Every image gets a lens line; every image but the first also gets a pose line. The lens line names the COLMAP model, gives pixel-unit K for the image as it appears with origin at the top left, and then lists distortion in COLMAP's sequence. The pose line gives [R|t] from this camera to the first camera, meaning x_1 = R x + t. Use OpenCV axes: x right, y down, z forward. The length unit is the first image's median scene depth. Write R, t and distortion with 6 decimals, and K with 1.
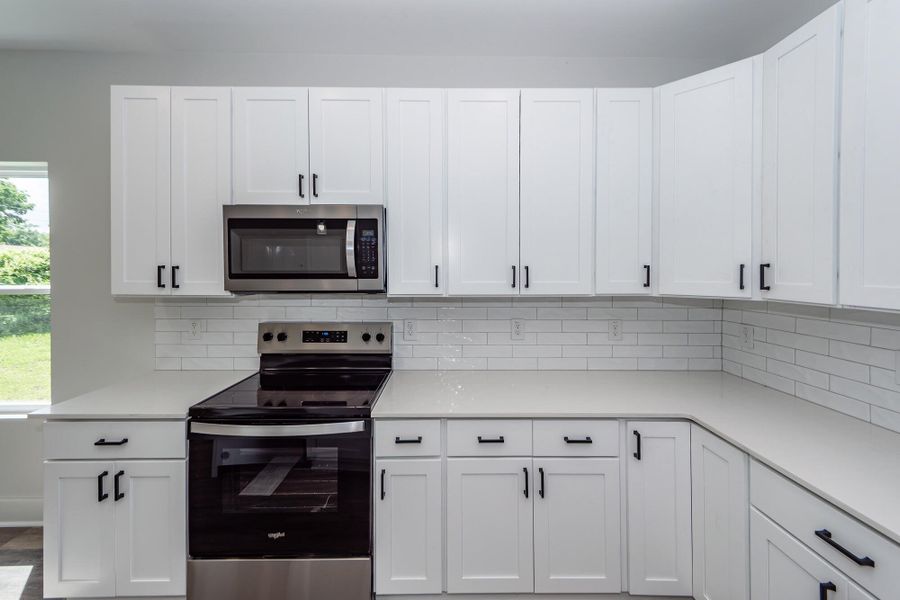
lens RADIAL K [[379.4, 0, 441.7], [0, 379.4, 276.0], [0, 0, 1]] dist [0.003710, -0.000717]
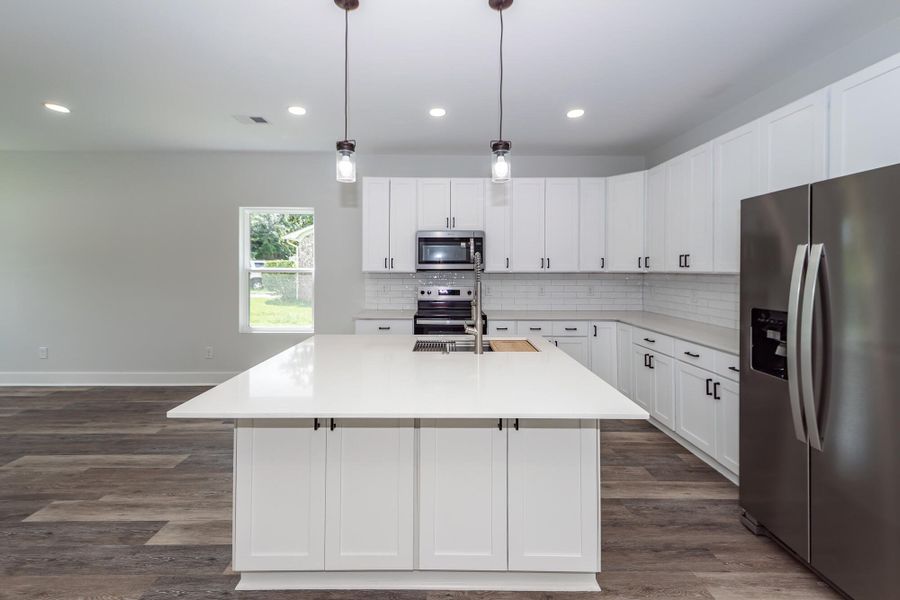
lens RADIAL K [[379.4, 0, 448.3], [0, 379.4, 270.8], [0, 0, 1]] dist [0.003710, -0.000717]
pose [[0.999994, 0.001009, 0.003451, -0.365525], [-0.000980, 0.999964, -0.008451, 0.066357], [-0.003459, 0.008448, 0.999958, -1.205522]]
